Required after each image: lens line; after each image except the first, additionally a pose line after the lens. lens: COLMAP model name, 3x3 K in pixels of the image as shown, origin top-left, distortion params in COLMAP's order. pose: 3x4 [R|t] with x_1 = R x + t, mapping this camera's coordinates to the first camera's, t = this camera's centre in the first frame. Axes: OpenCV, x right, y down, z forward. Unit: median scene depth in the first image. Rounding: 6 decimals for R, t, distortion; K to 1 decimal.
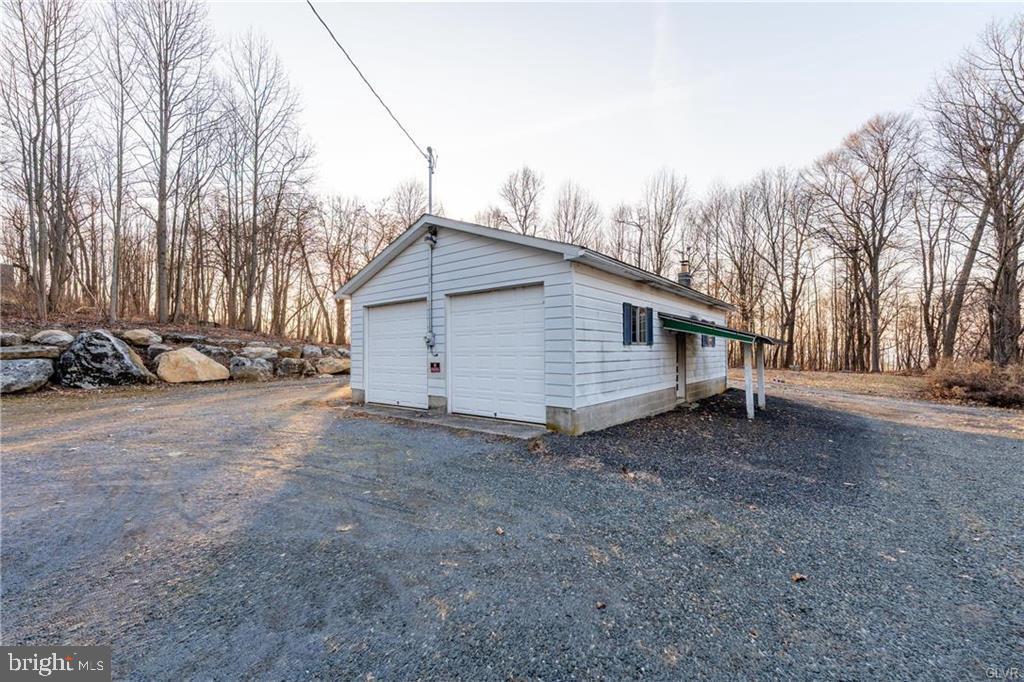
lens RADIAL K [[396.5, 0, 507.3], [0, 396.5, 345.2], [0, 0, 1]] dist [0.001219, 0.000157]
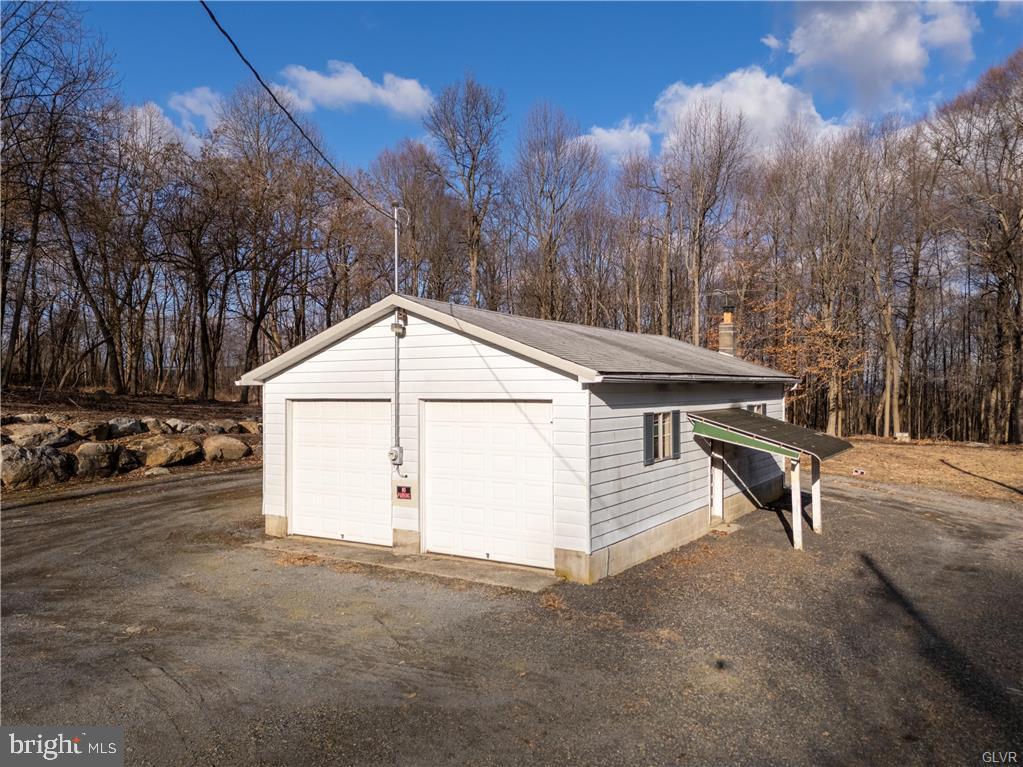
lens RADIAL K [[720.9, 0, 511.5], [0, 720.9, 383.5], [0, 0, 1]] dist [0.047475, -0.001907]
pose [[0.993676, -0.000082, 0.112281, -0.131594], [-0.000777, 0.999971, 0.007609, -0.165301], [-0.112279, -0.007648, 0.993647, -0.405962]]
